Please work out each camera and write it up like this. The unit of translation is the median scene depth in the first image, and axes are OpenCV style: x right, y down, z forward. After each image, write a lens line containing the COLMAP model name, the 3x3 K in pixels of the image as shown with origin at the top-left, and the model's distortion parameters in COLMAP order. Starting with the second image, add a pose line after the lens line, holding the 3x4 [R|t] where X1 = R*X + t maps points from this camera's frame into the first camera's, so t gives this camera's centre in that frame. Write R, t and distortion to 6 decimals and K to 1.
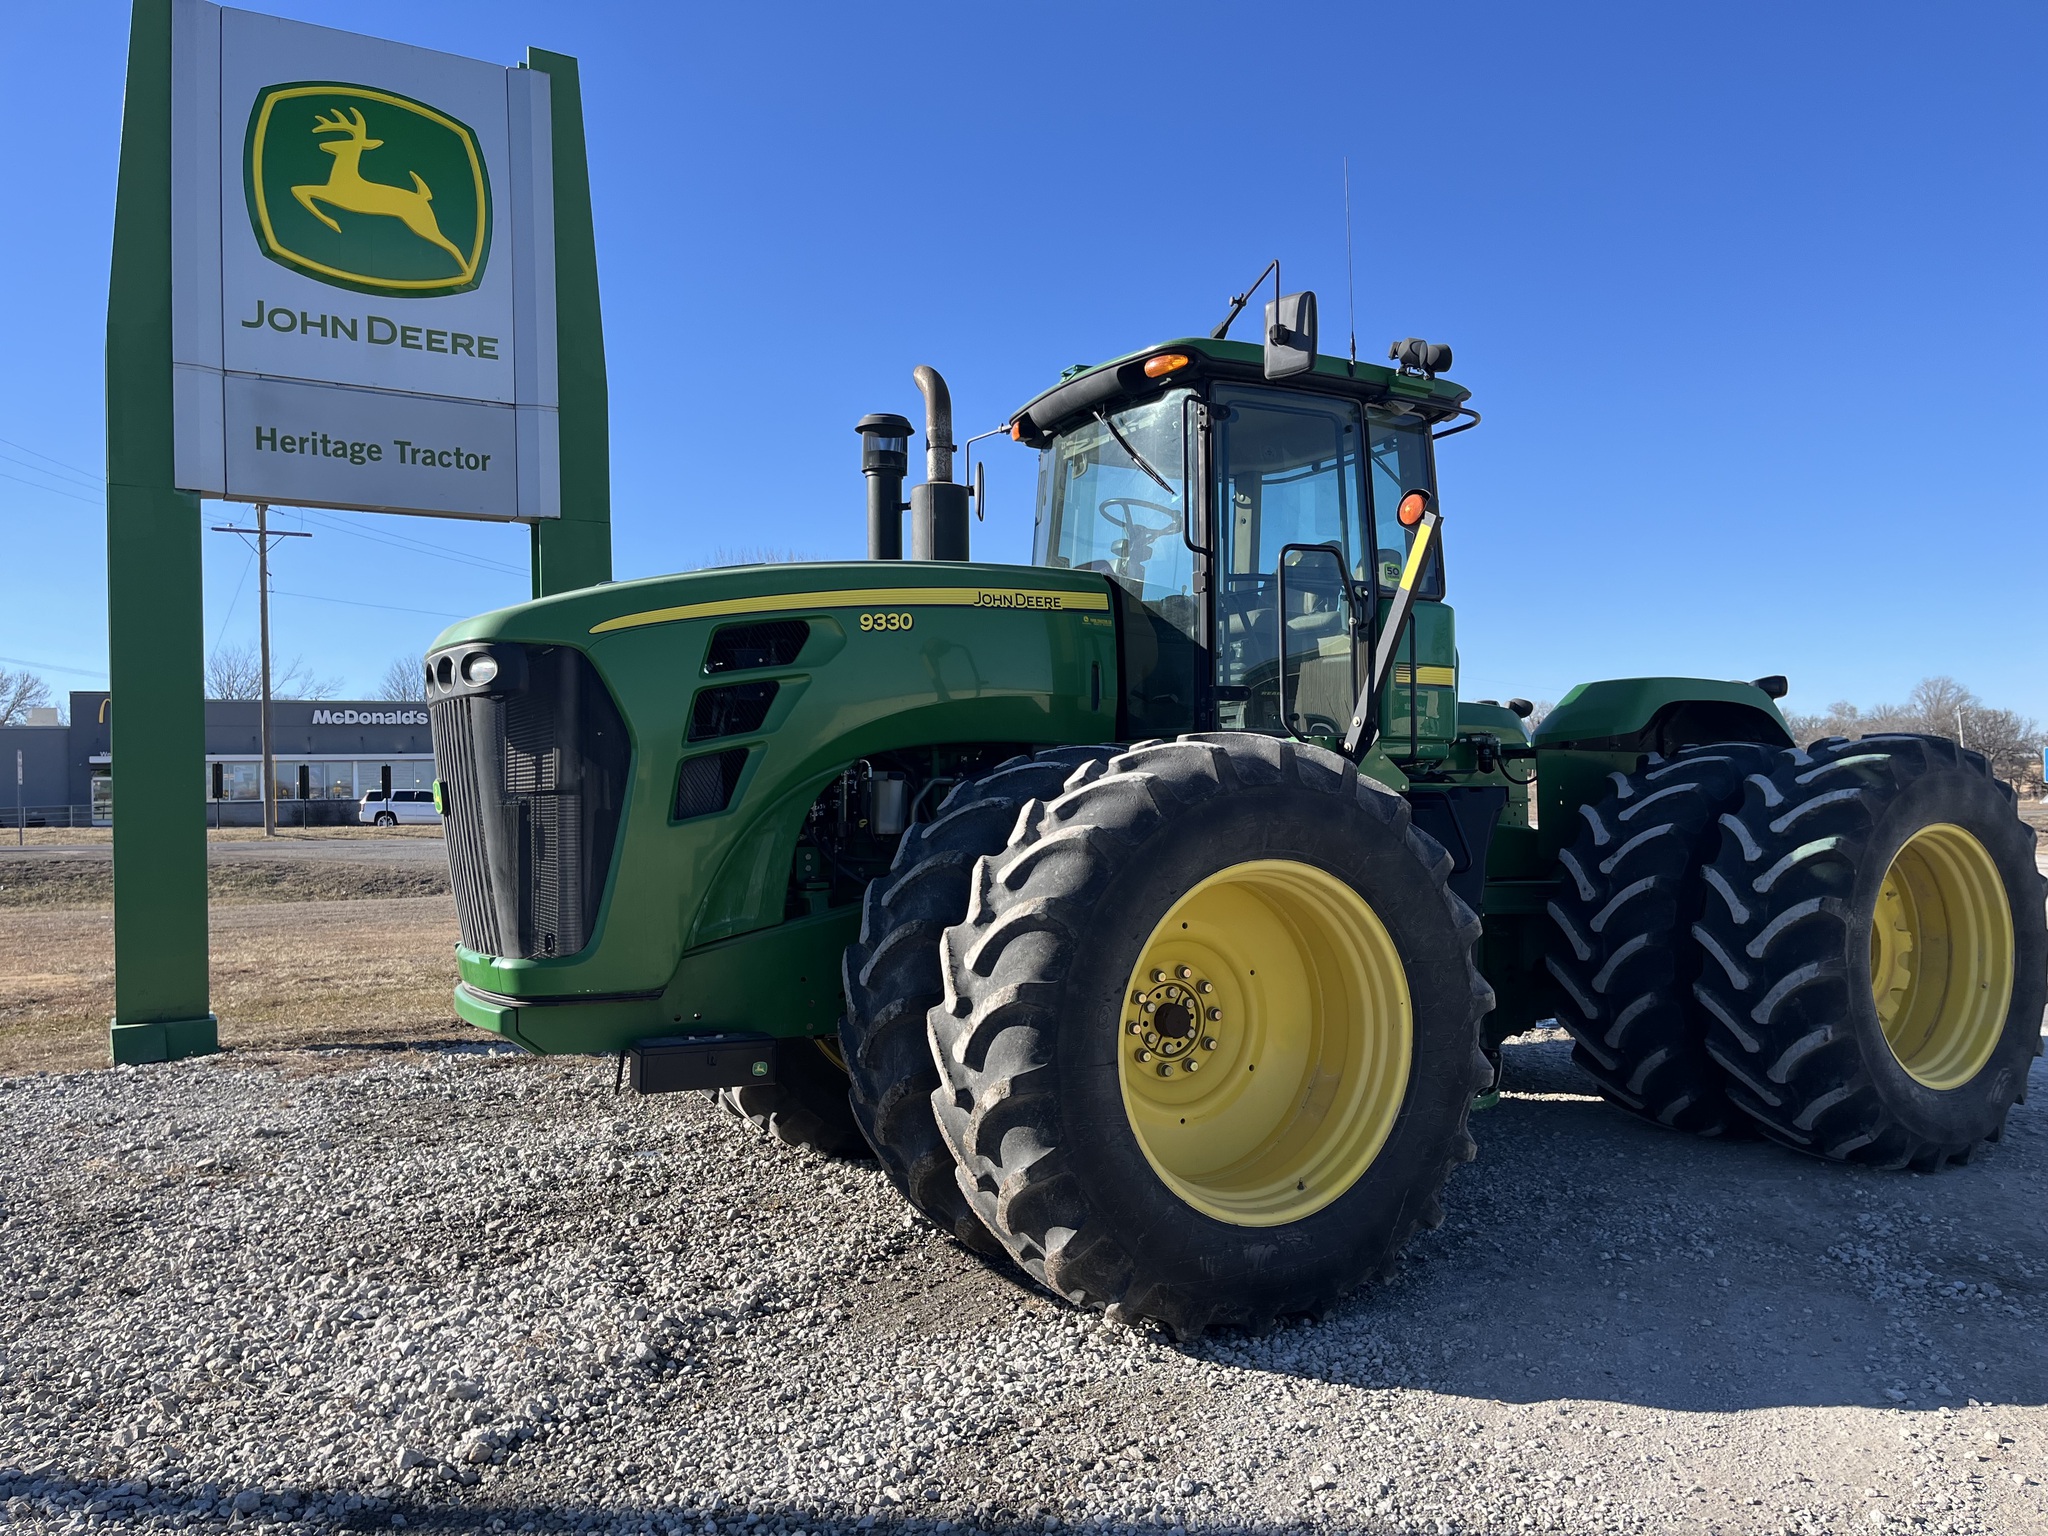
lens RADIAL K [[1550.4, 0, 1024.8], [0, 1550.4, 774.4], [0, 0, 1]] dist [0.063862, -0.073372]
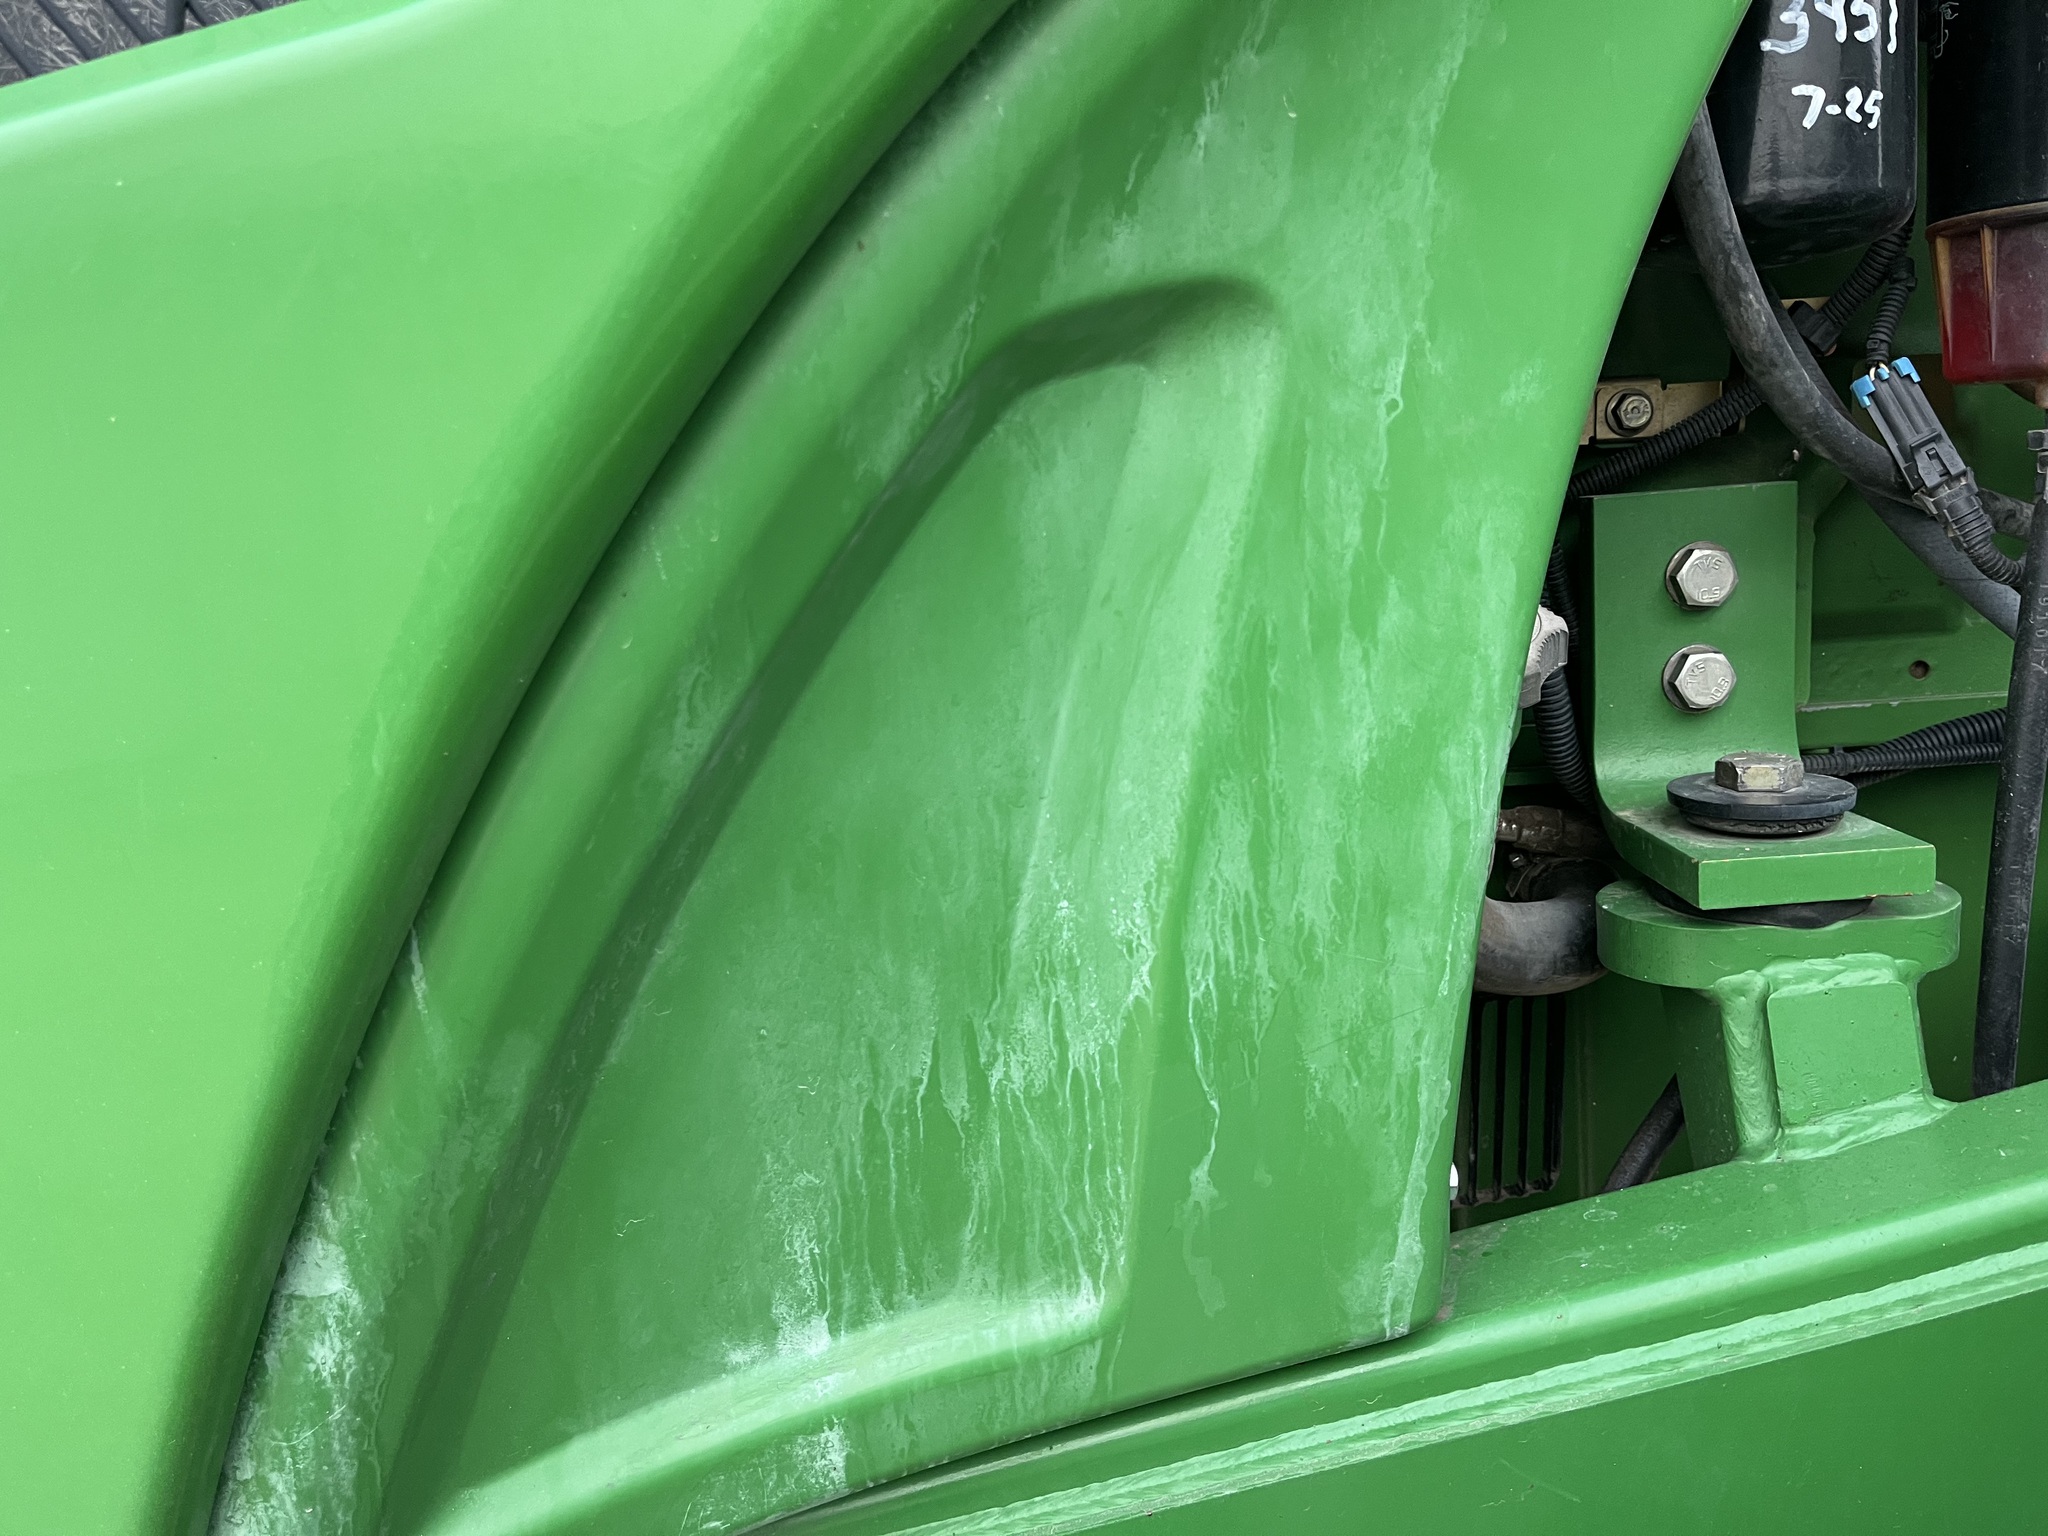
lens RADIAL K [[1550.4, 0, 1066.9], [0, 1550.4, 776.6], [0, 0, 1]] dist [0.063862, -0.073372]
pose [[0.889393, 0.036312, -0.455699, -0.110508], [0.071183, 0.973680, 0.216517, 0.034080], [0.451567, -0.225007, 0.863400, 0.754743]]
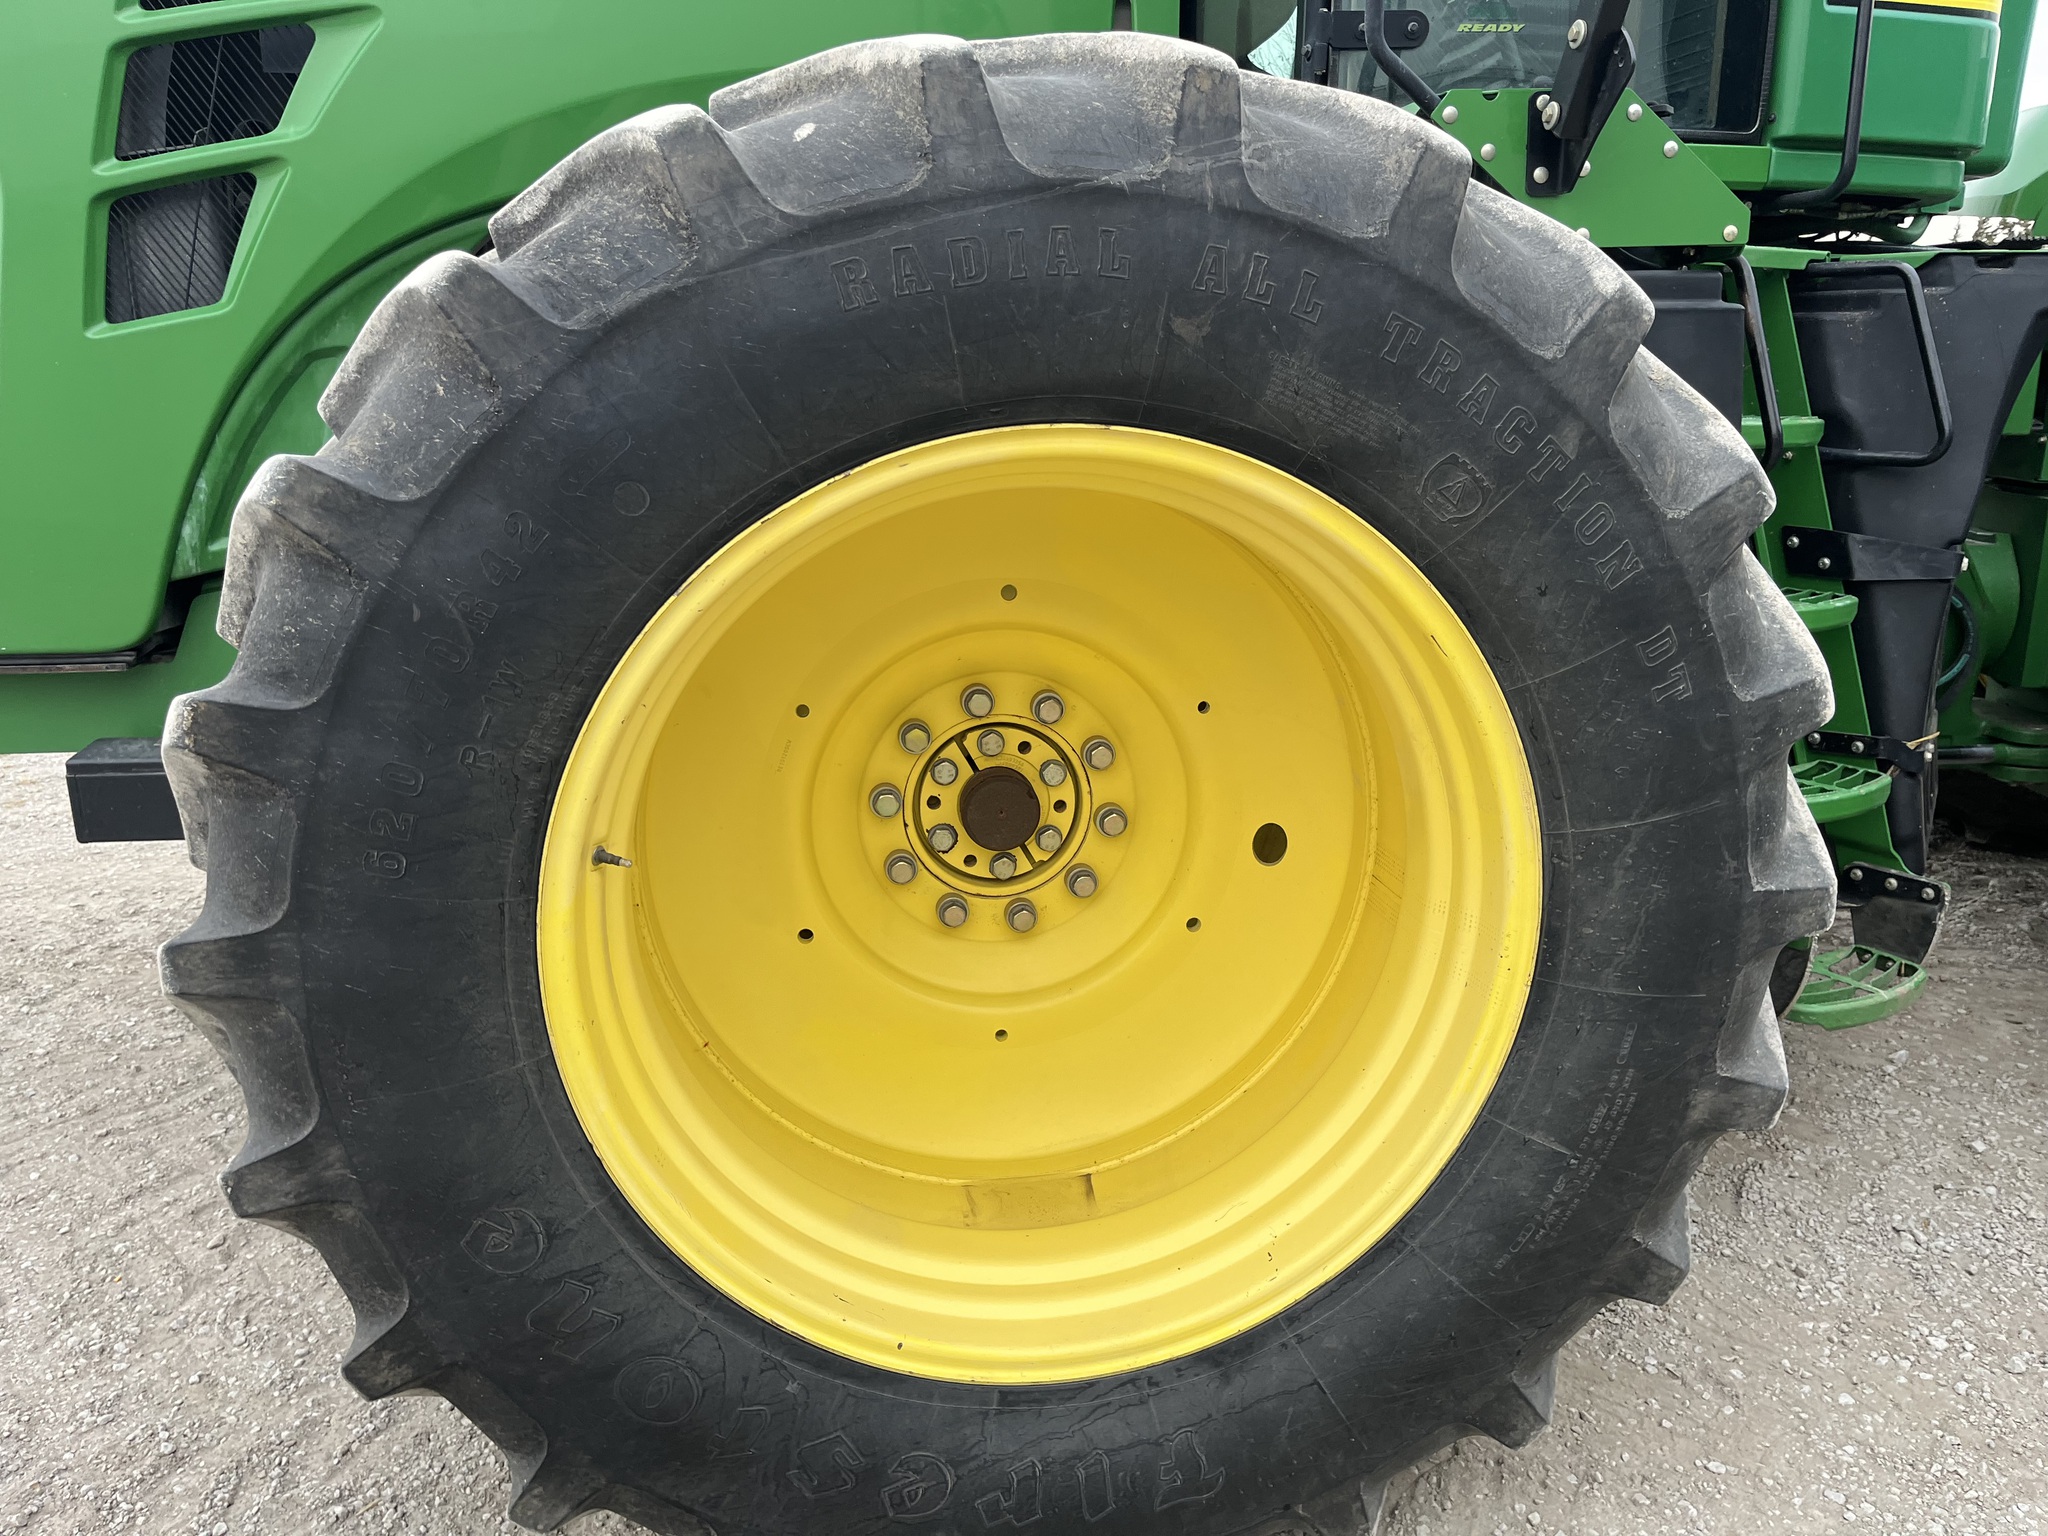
lens RADIAL K [[1550.4, 0, 1031.8], [0, 1550.4, 775.1], [0, 0, 1]] dist [0.063862, -0.073372]
pose [[0.941033, 0.088278, -0.326595, 0.184407], [0.003169, 0.963014, 0.269433, 0.026642], [0.338300, -0.254580, 0.905948, 0.469894]]
